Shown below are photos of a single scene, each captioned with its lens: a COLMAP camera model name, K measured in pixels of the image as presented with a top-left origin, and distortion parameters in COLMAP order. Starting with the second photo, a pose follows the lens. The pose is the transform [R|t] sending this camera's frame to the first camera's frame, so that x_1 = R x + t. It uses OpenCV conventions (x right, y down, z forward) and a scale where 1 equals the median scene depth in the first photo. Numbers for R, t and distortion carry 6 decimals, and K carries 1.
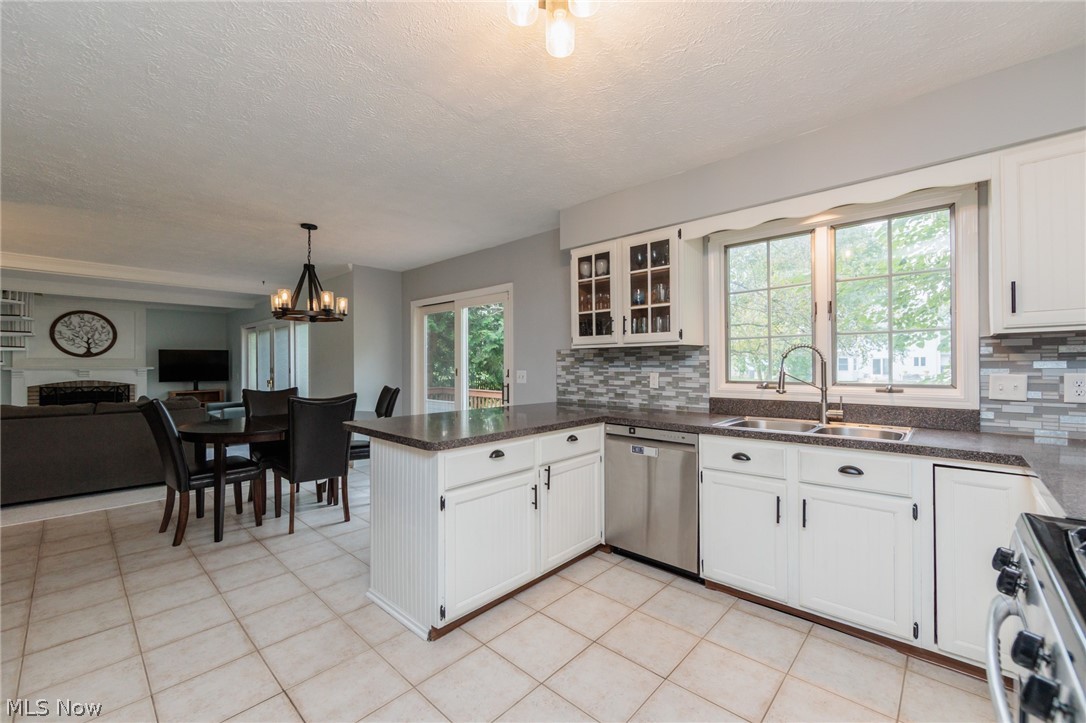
lens RADIAL K [[444.0, 0, 546.6], [0, 444.0, 361.2], [0, 0, 1]] dist [-0.001137, -0.000117]
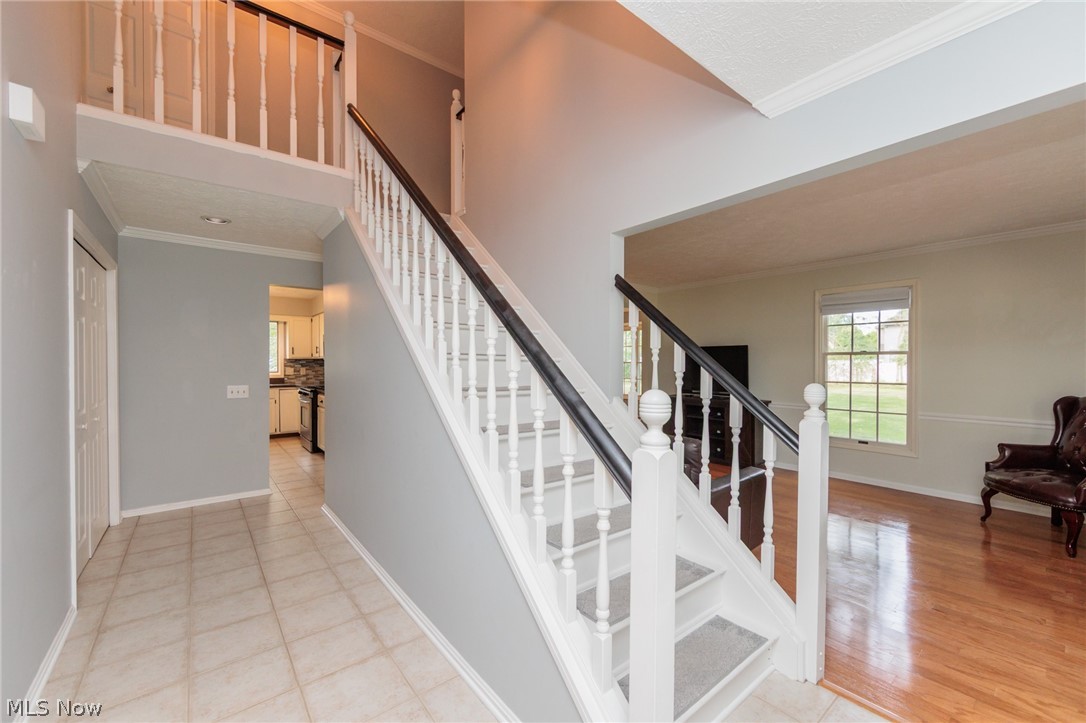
lens RADIAL K [[433.4, 0, 546.9], [0, 433.4, 363.5], [0, 0, 1]] dist [-0.001513, -0.000126]
pose [[0.146927, -0.000958, 0.989147, -1.851710], [-0.008787, 0.999959, 0.002274, -0.032381], [-0.989108, -0.009025, 0.146912, -1.388121]]
